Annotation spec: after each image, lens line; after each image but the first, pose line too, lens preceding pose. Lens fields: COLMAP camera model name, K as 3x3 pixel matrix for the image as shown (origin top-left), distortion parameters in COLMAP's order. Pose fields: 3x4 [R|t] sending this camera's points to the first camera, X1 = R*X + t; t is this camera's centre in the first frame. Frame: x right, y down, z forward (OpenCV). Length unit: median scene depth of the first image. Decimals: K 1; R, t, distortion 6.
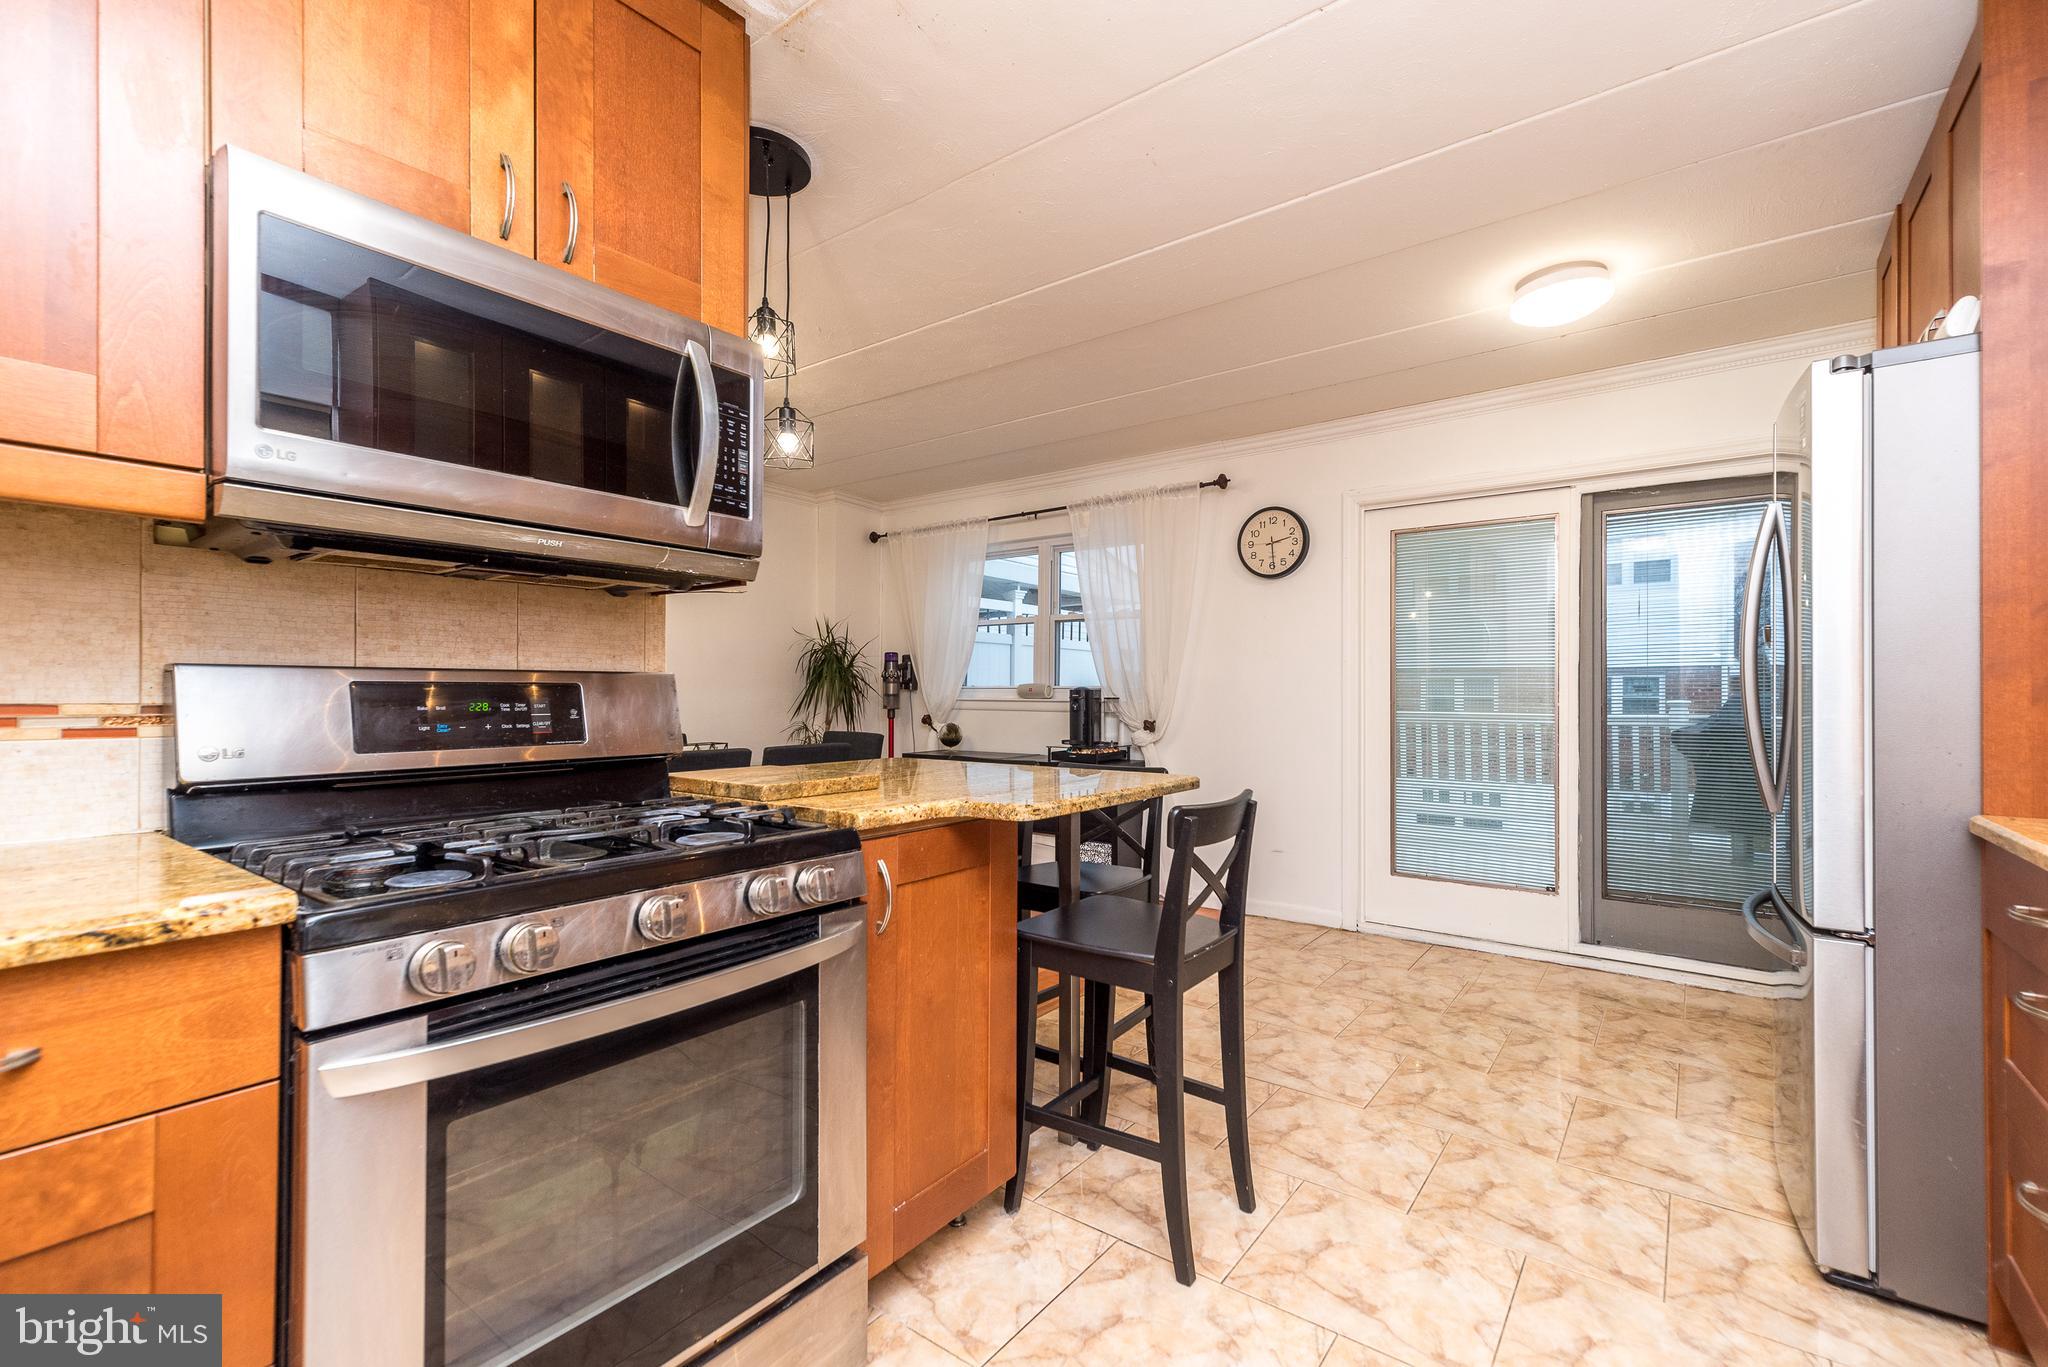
lens RADIAL K [[888.8, 0, 1026.3], [0, 888.8, 688.3], [0, 0, 1]] dist [0.002986, 0.000493]
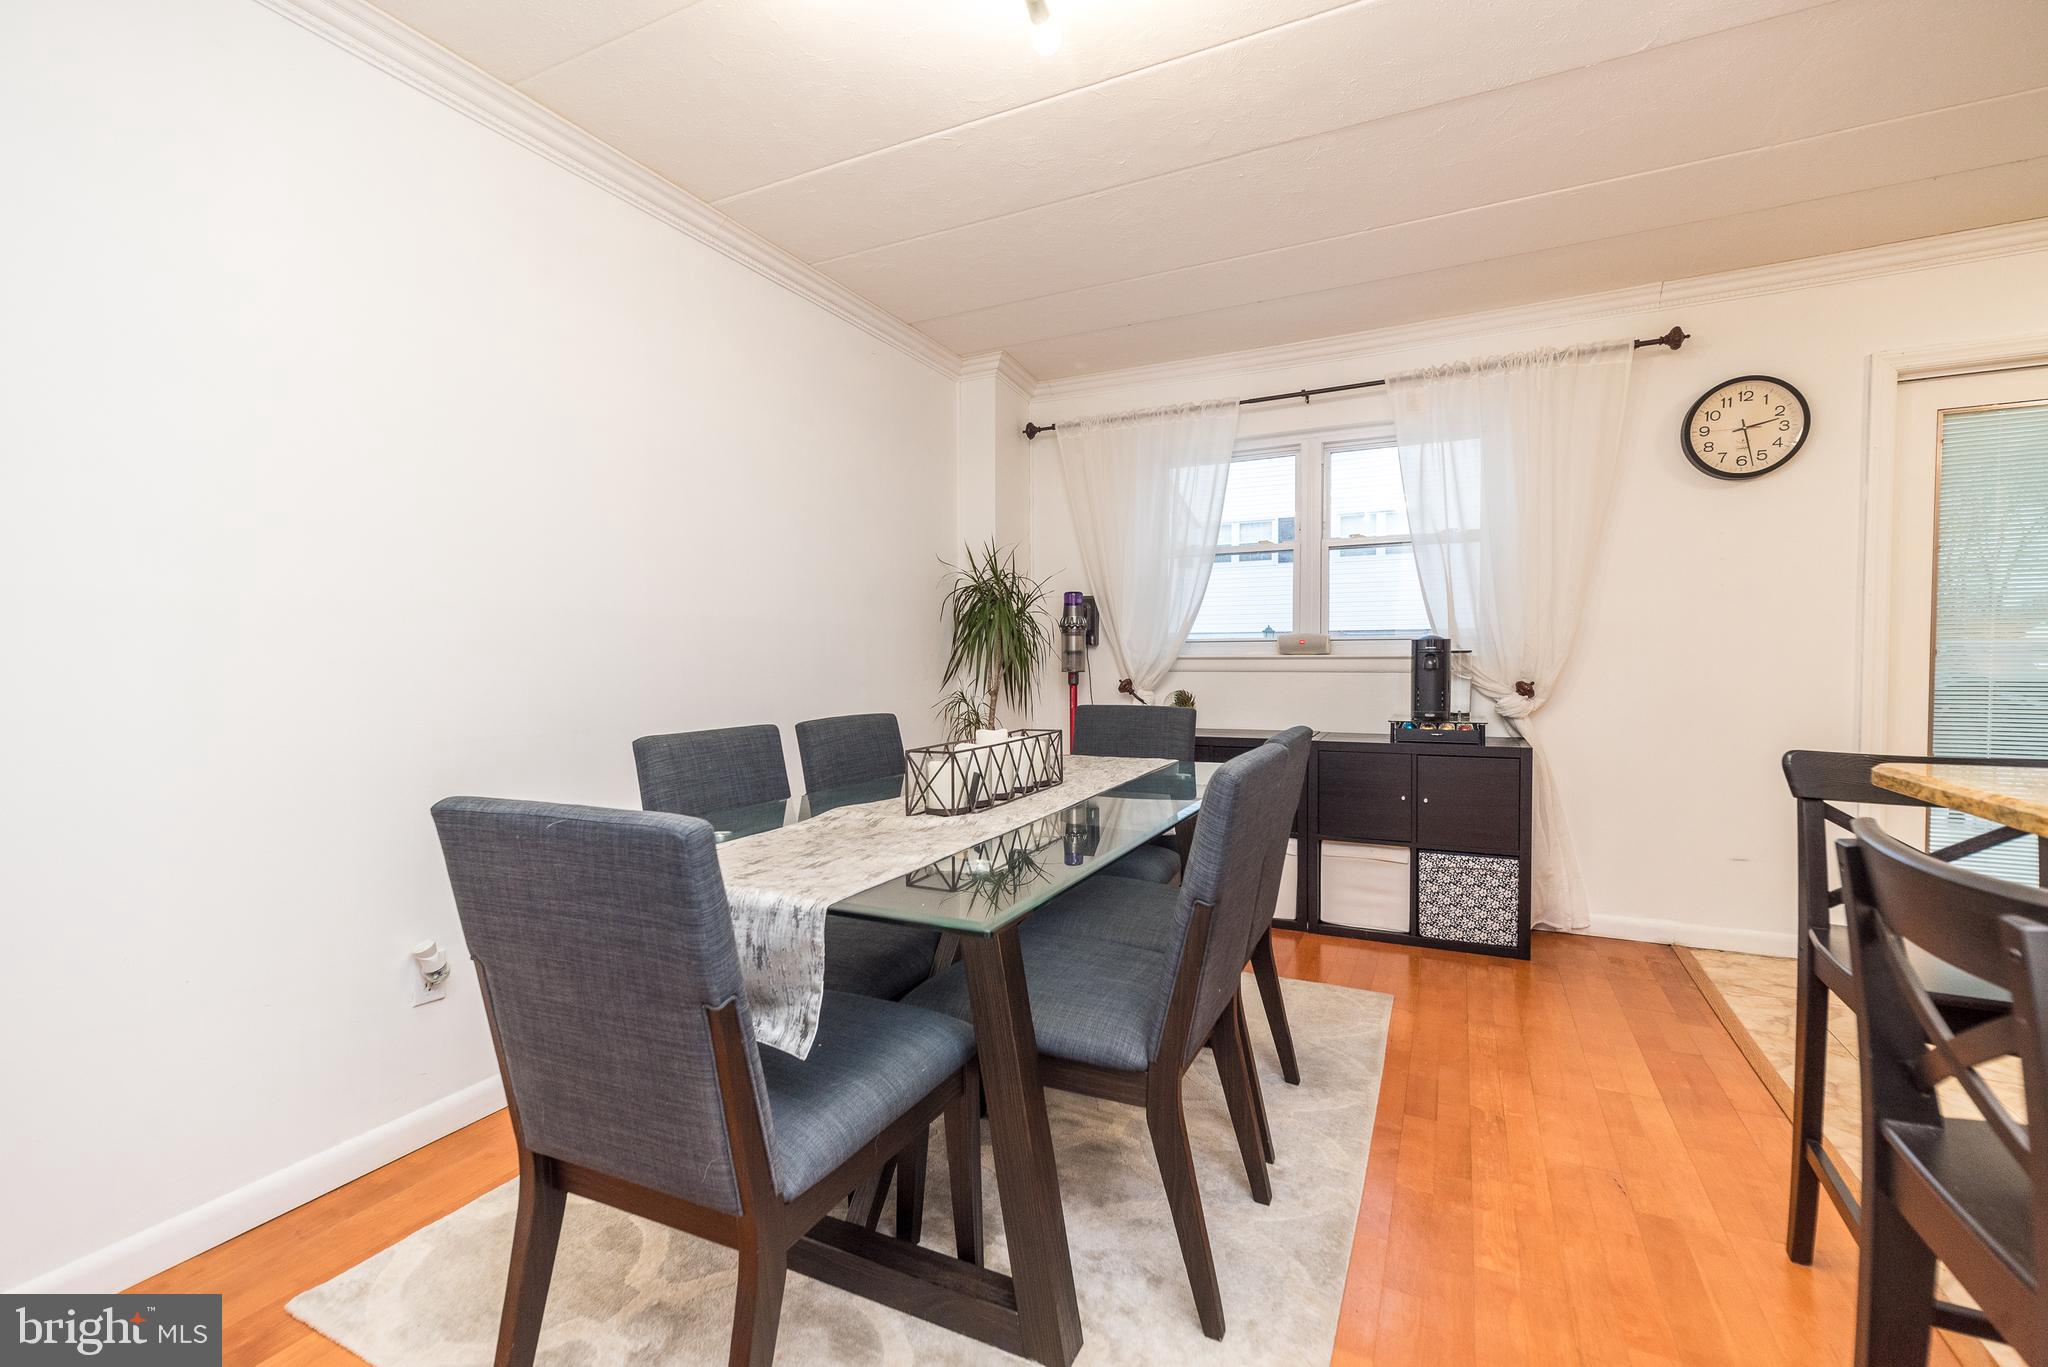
lens RADIAL K [[920.8, 0, 1019.7], [0, 920.8, 680.9], [0, 0, 1]] dist [0.005461, 0.000470]
pose [[0.986258, -0.023056, 0.163595, -0.339888], [0.015593, 0.998785, 0.046754, -0.004723], [-0.164474, -0.043560, 0.985419, 0.295059]]
